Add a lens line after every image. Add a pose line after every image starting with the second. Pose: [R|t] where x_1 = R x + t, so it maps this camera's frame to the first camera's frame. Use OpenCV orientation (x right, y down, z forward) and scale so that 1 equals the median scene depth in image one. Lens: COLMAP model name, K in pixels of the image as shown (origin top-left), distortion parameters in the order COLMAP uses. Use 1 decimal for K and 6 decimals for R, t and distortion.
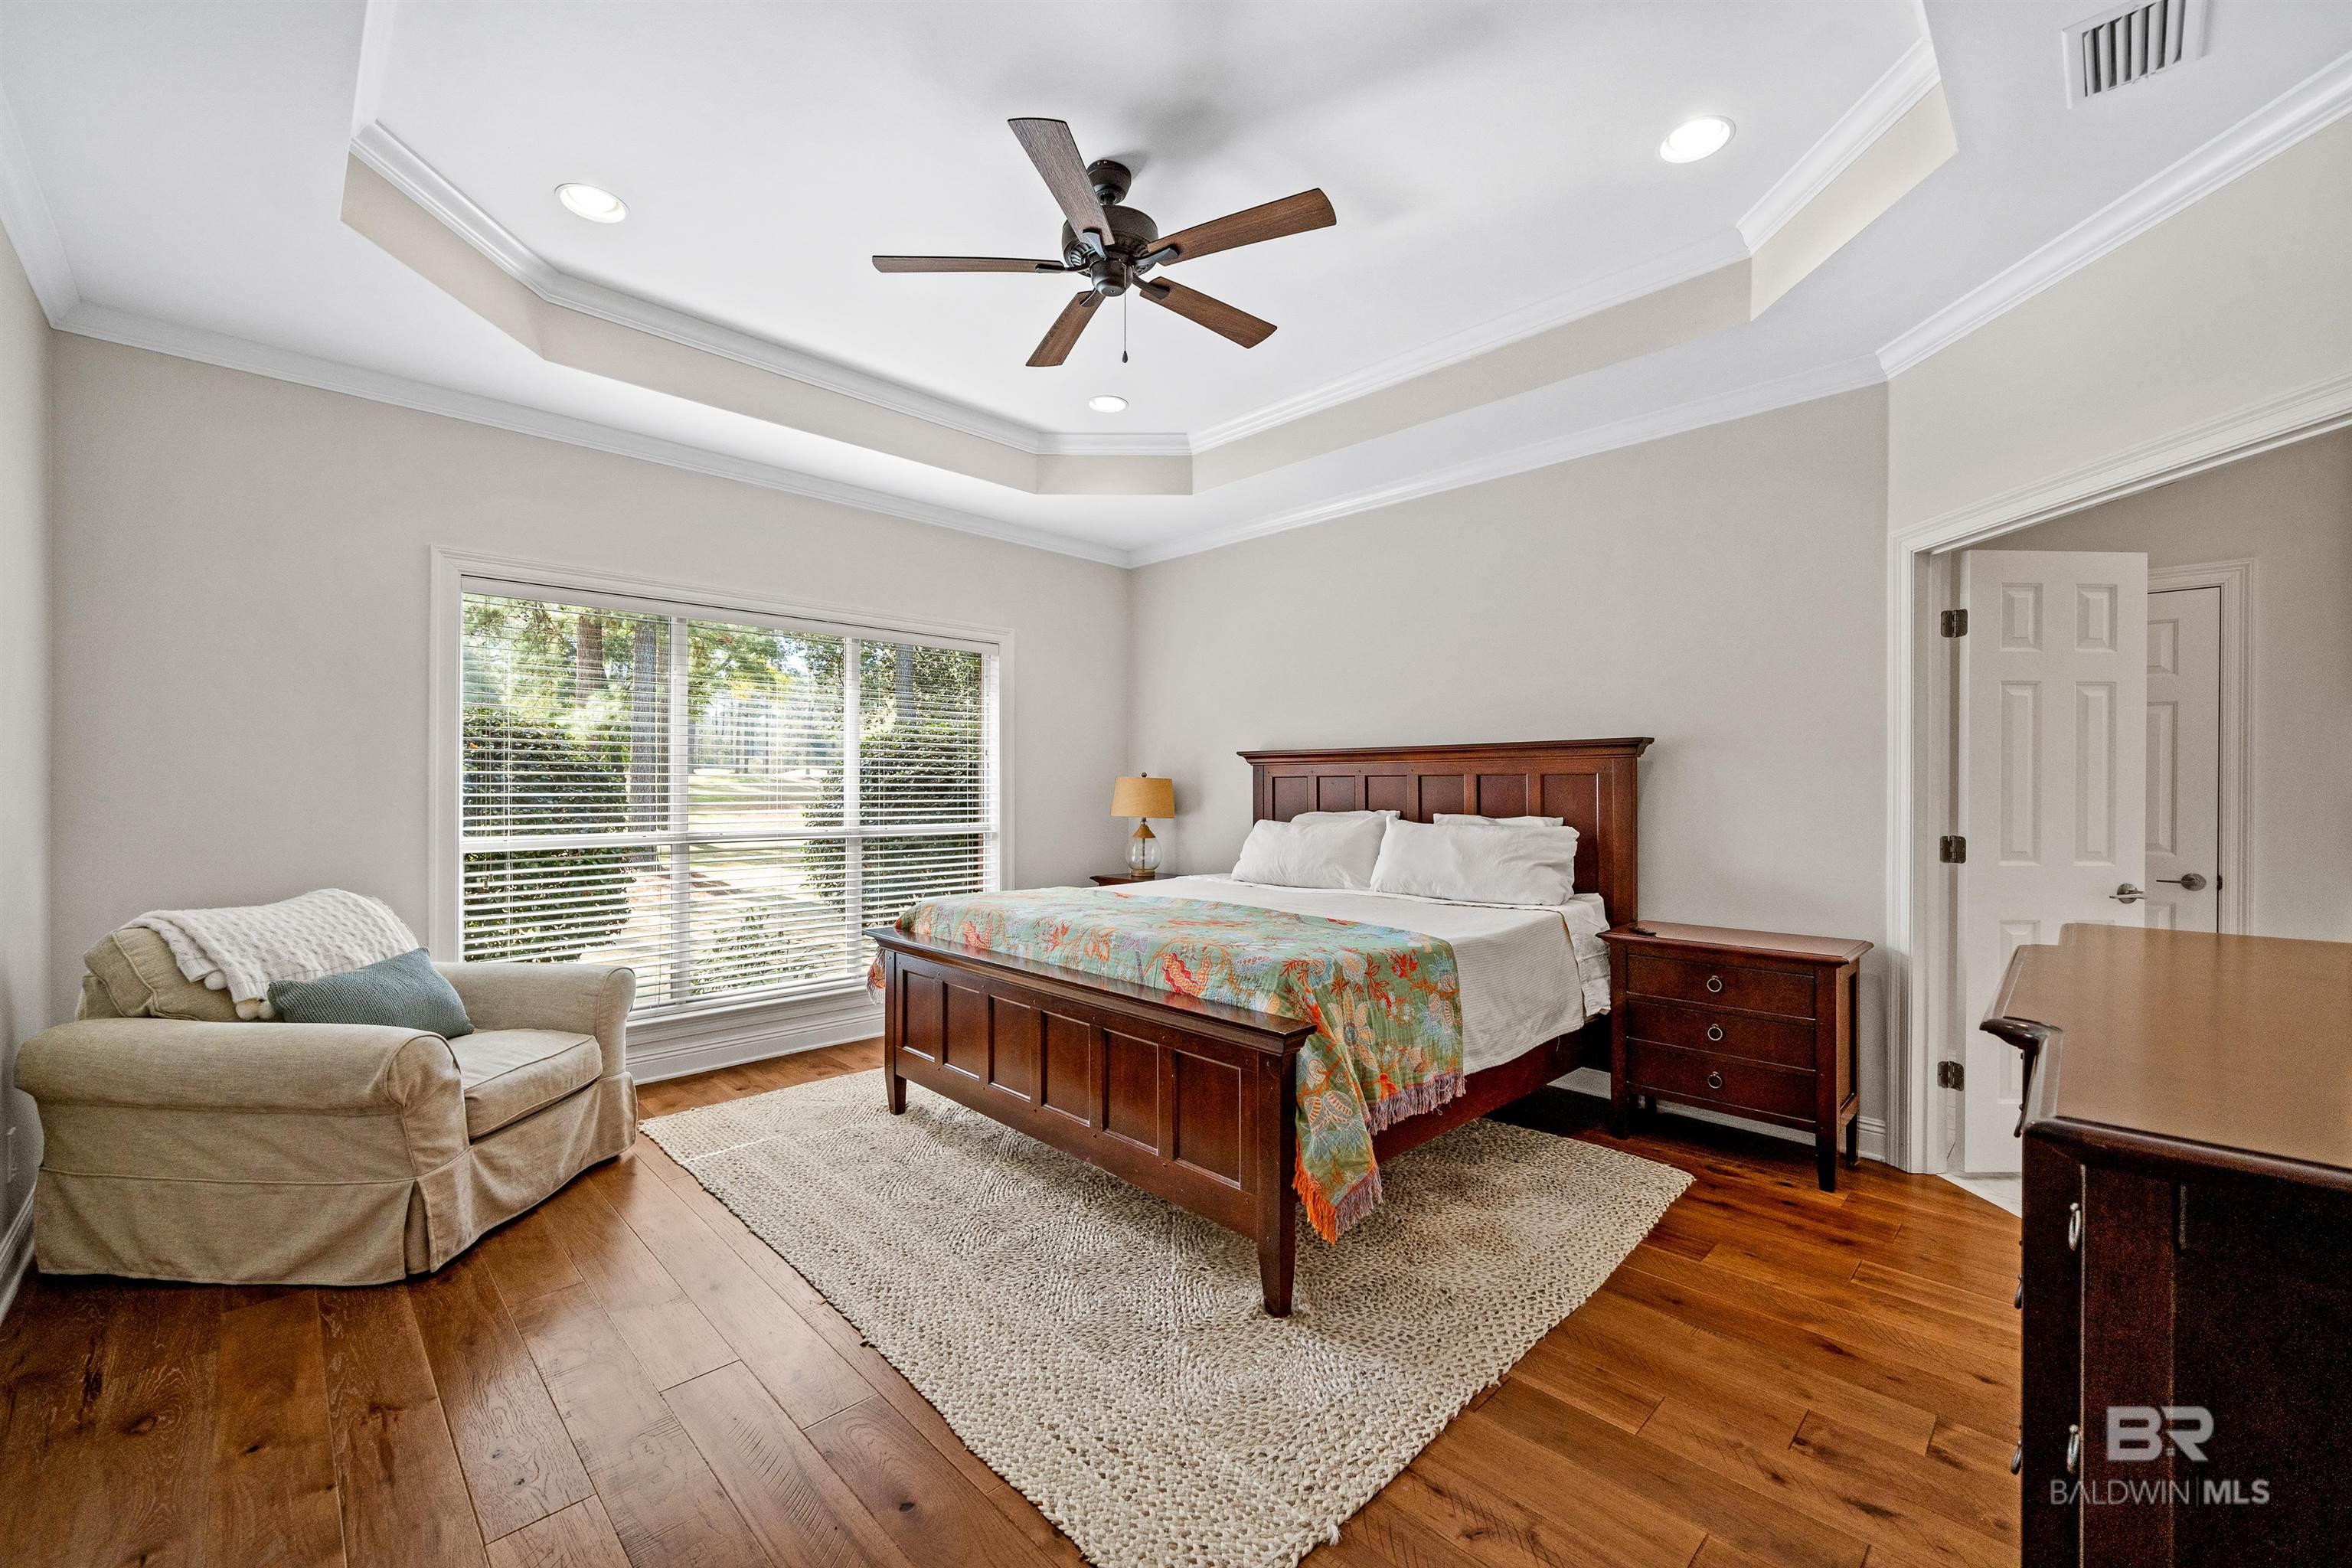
lens RADIAL K [[943.3, 0, 1181.2], [0, 943.3, 786.3], [0, 0, 1]] dist [0.000228, -0.000435]
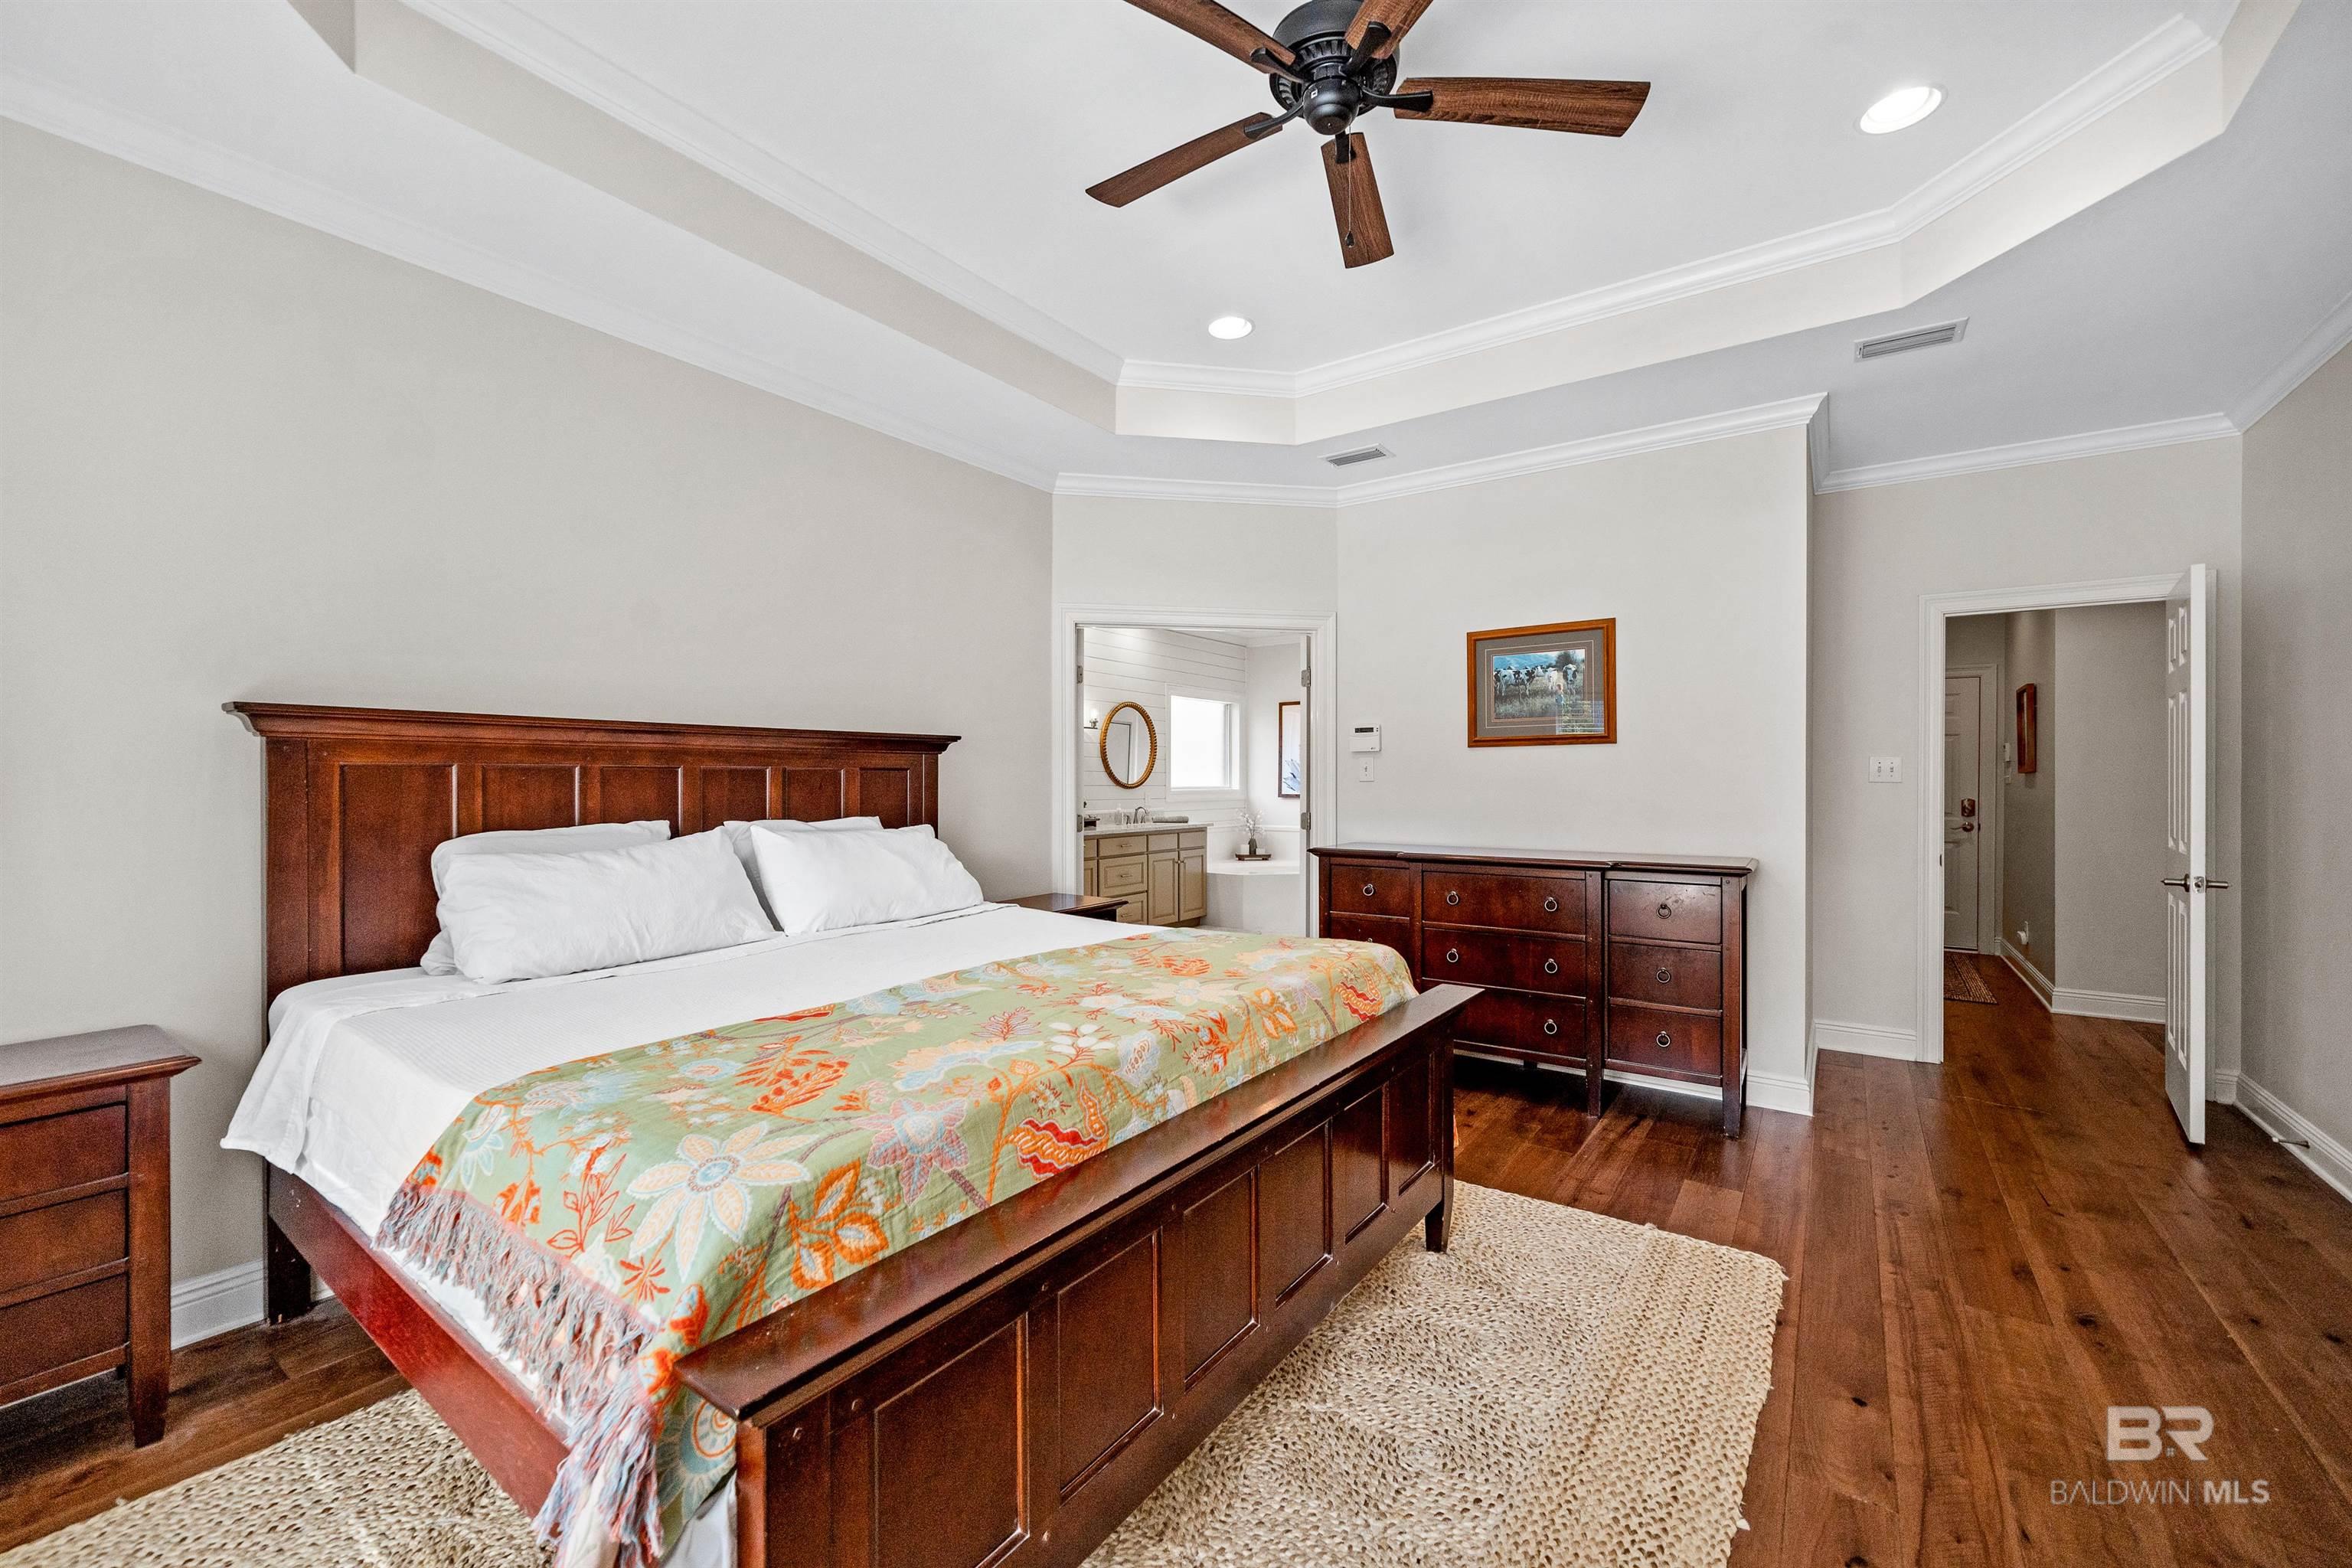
lens RADIAL K [[943.3, 0, 1184.7], [0, 943.3, 779.4], [0, 0, 1]] dist [0.000228, -0.000435]
pose [[-0.185129, -0.001997, 0.982712, -0.573522], [-0.001942, 0.999997, 0.001667, -0.005013], [-0.982712, -0.001599, -0.185132, 0.909094]]
